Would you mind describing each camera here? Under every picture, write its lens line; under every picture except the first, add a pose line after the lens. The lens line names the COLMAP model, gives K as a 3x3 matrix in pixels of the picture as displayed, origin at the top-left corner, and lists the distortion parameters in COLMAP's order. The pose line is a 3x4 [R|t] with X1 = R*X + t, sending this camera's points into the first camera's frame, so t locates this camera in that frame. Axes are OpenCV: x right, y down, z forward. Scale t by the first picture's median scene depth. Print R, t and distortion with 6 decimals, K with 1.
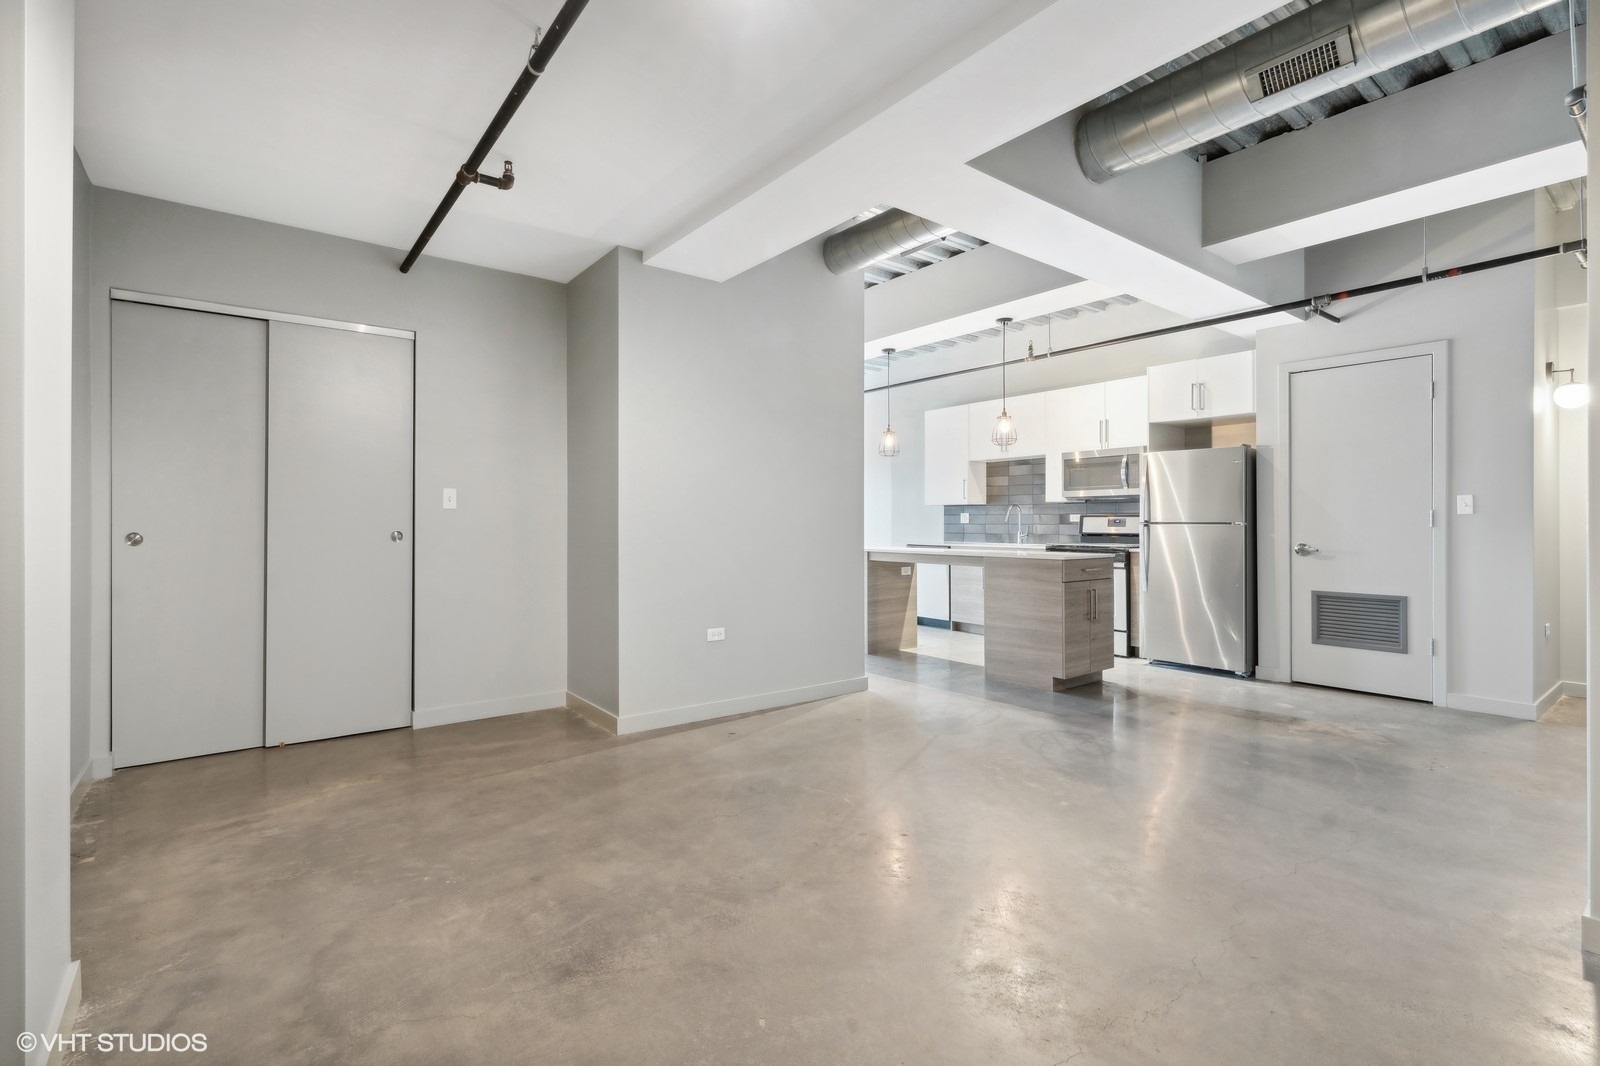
lens RADIAL K [[733.7, 0, 783.7], [0, 733.7, 520.2], [0, 0, 1]] dist [-0.008055, 0.000594]
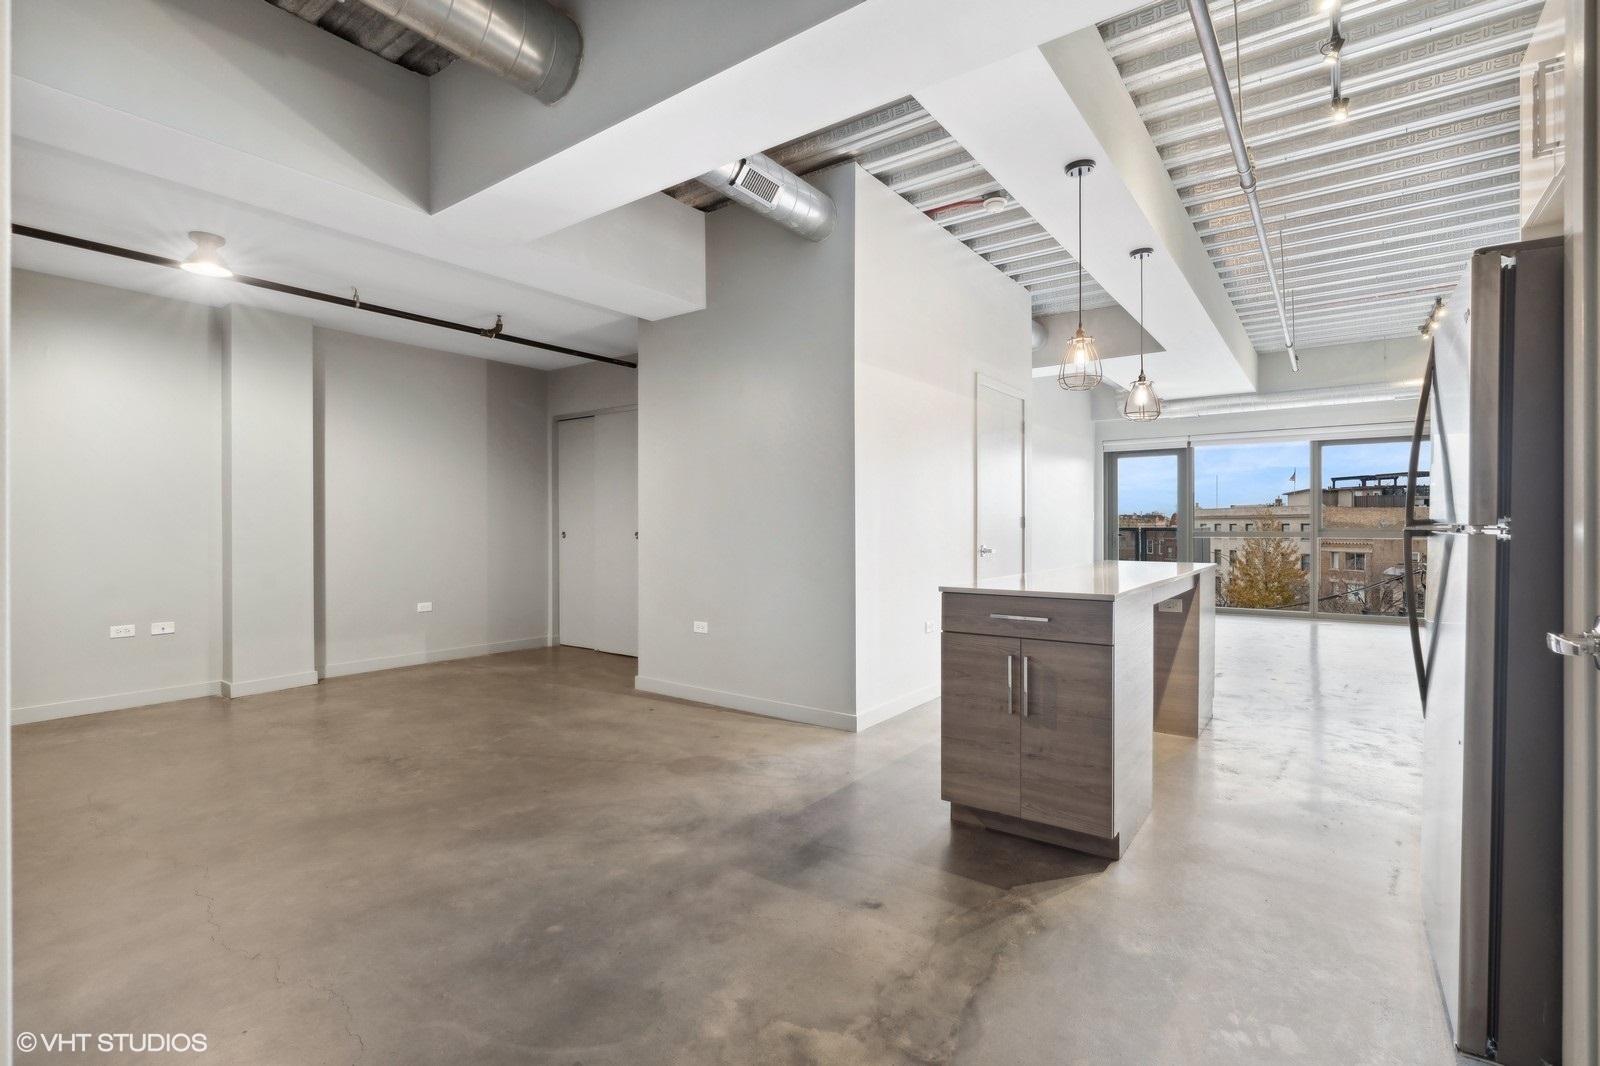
lens RADIAL K [[733.7, 0, 794.4], [0, 733.7, 530.1], [0, 0, 1]] dist [-0.008055, 0.000594]
pose [[0.285249, 0.005720, -0.958437, 0.678744], [0.006203, 0.999950, 0.007814, 0.000517], [0.958433, -0.008174, 0.285199, 0.547742]]
